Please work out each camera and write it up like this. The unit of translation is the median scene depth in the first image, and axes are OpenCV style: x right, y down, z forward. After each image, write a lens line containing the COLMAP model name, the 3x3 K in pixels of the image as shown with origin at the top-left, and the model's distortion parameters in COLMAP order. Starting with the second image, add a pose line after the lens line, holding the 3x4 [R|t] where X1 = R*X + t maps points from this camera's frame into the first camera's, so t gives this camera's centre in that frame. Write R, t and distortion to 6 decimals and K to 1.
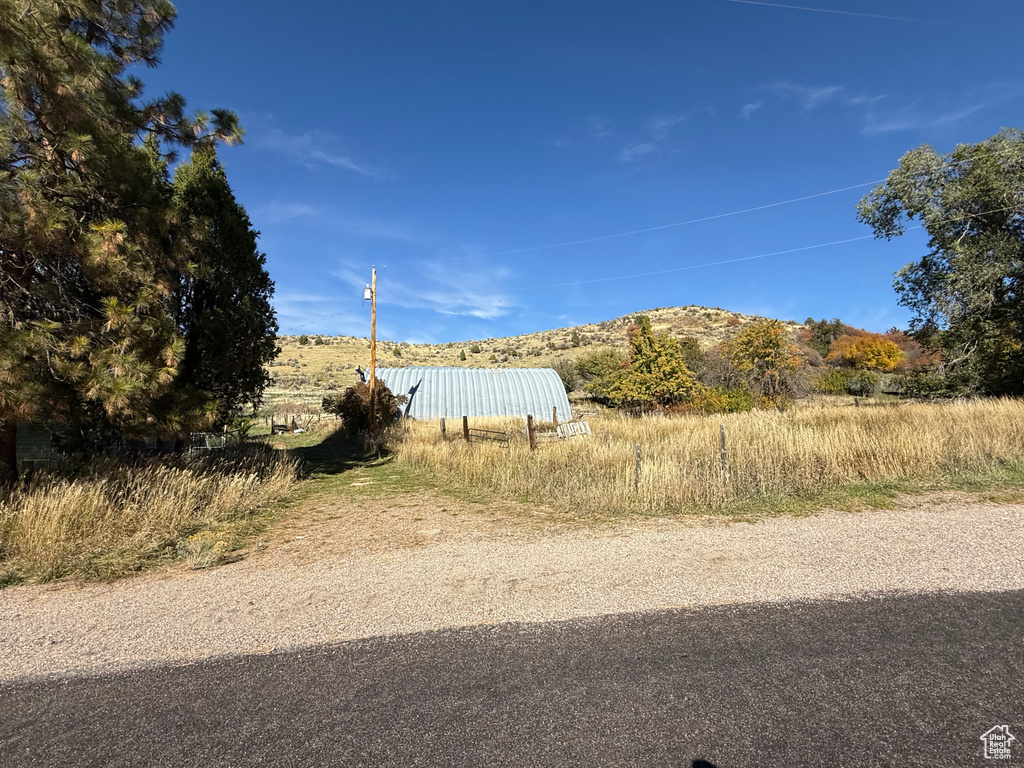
lens RADIAL K [[477.7, 0, 511.3], [0, 477.7, 380.7], [0, 0, 1]] dist [-0.000476, -0.000284]
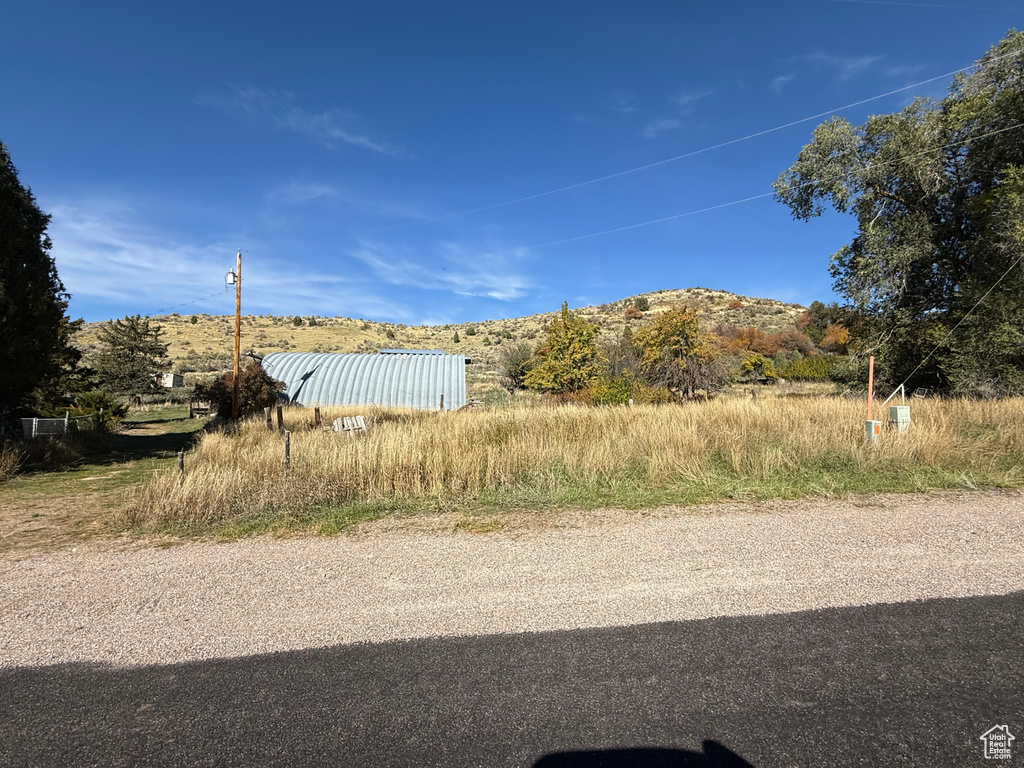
lens RADIAL K [[477.7, 0, 511.3], [0, 477.7, 380.7], [0, 0, 1]] dist [-0.000476, -0.000284]
pose [[0.999303, 0.010433, -0.035847, 0.090931], [-0.009057, 0.999224, 0.038341, -0.004418], [0.036219, -0.037989, 0.998622, 0.010976]]
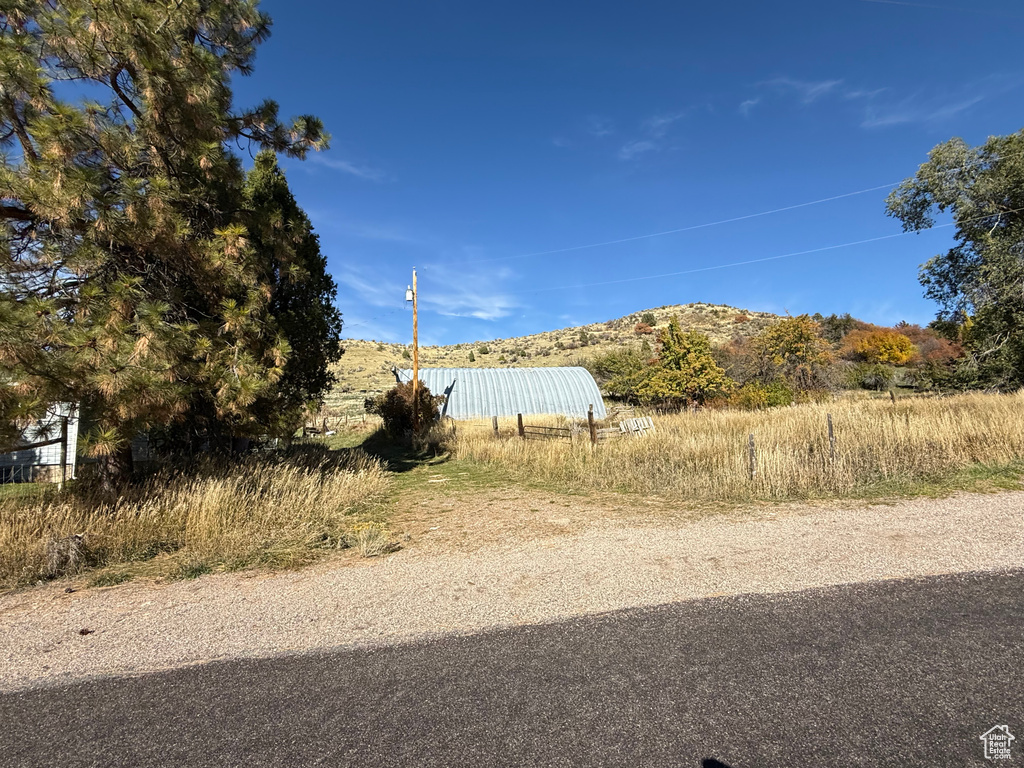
lens RADIAL K [[477.7, 0, 513.1], [0, 477.7, 383.1], [0, 0, 1]] dist [-0.001723, 0.000042]
pose [[0.999854, -0.016822, -0.002954, -0.023747], [0.016833, 0.999852, 0.003510, 0.001207], [0.002894, -0.003559, 0.999989, -0.002971]]
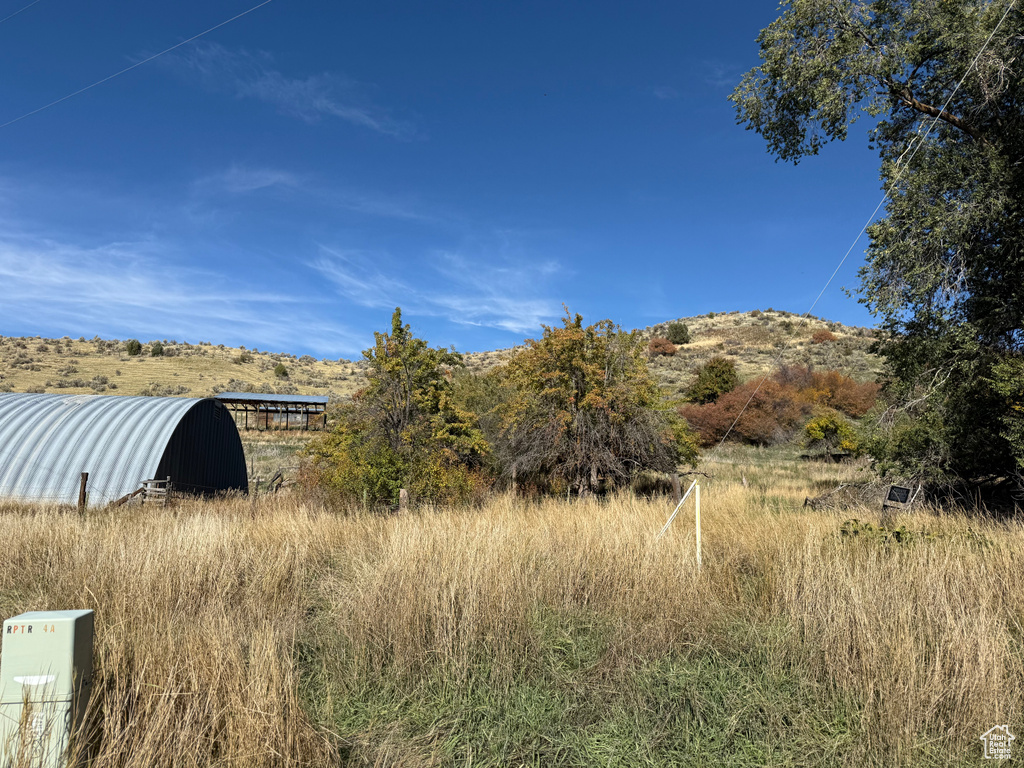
lens RADIAL K [[714.4, 0, 510.2], [0, 714.4, 391.6], [0, 0, 1]] dist [0.148153, -0.246312]
pose [[0.998979, 0.027004, -0.036209, 0.185892], [-0.028396, 0.998856, -0.038485, -0.005449], [0.035129, 0.039474, 0.998603, 0.073621]]
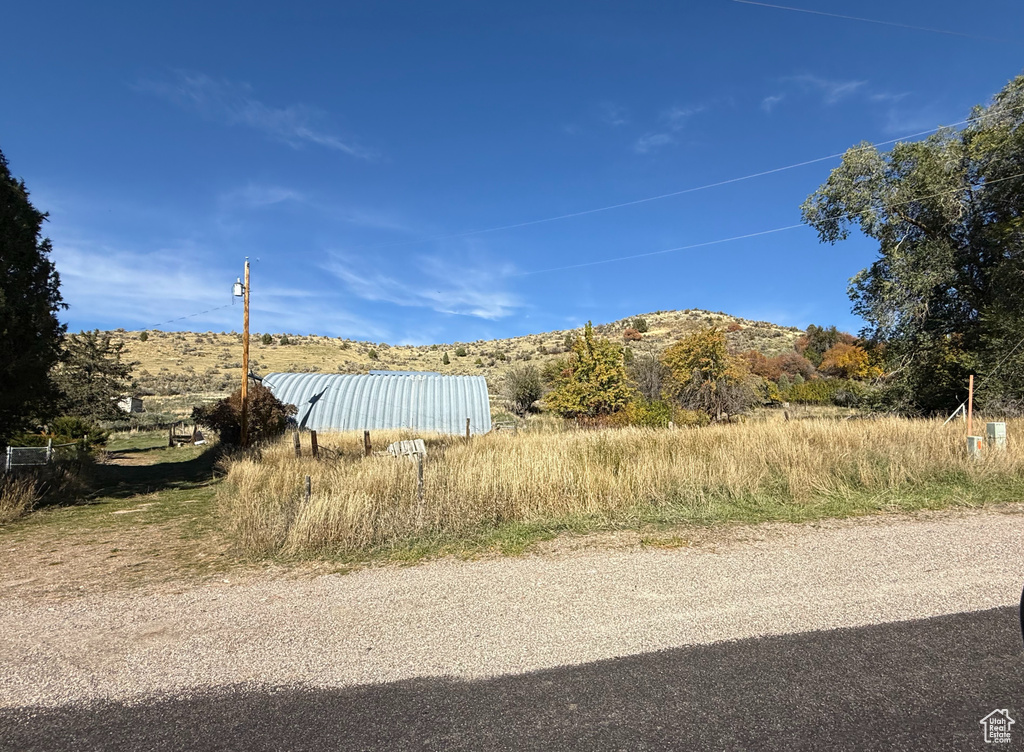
lens RADIAL K [[508.2, 0, 545.8], [0, 508.2, 405.8], [0, 0, 1]] dist [-0.000854, 0.000179]
pose [[0.998201, 0.008325, 0.059383, 0.061765], [-0.010604, 0.999215, 0.038167, -0.002901], [-0.059019, -0.038728, 0.997505, 0.007616]]
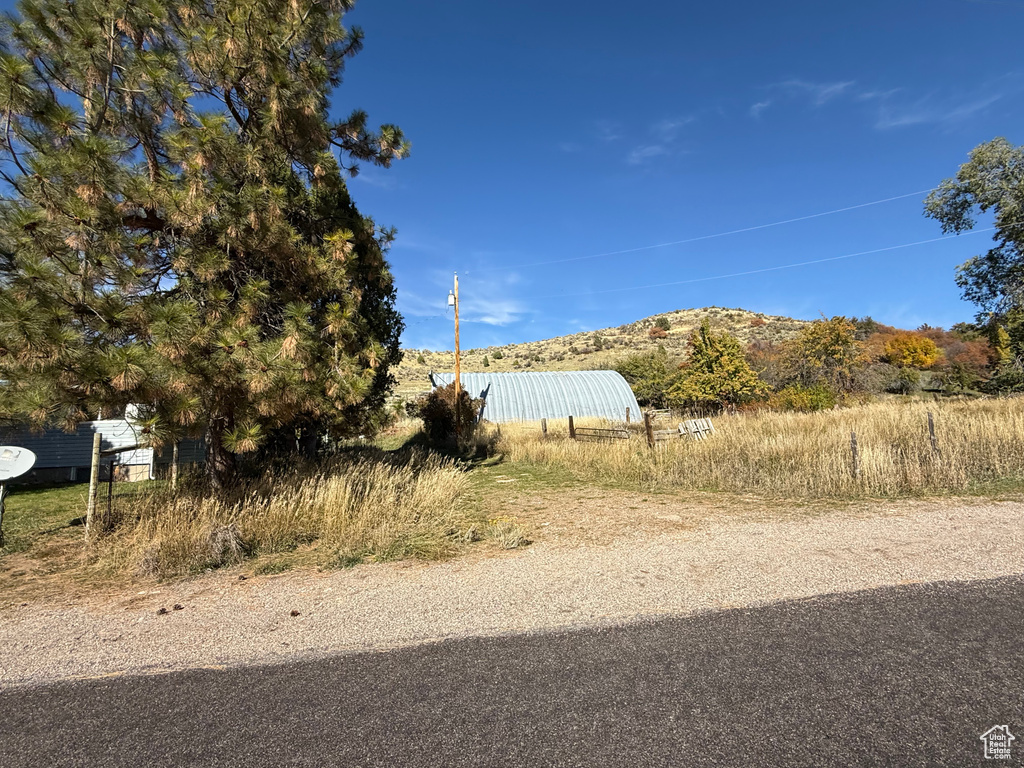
lens RADIAL K [[478.0, 0, 511.0], [0, 478.0, 383.3], [0, 0, 1]] dist [0.001057, -0.001140]
pose [[0.999488, -0.018932, -0.025796, -0.043789], [0.018749, 0.999798, -0.007305, 0.002066], [0.025929, 0.006817, 0.999641, -0.005747]]
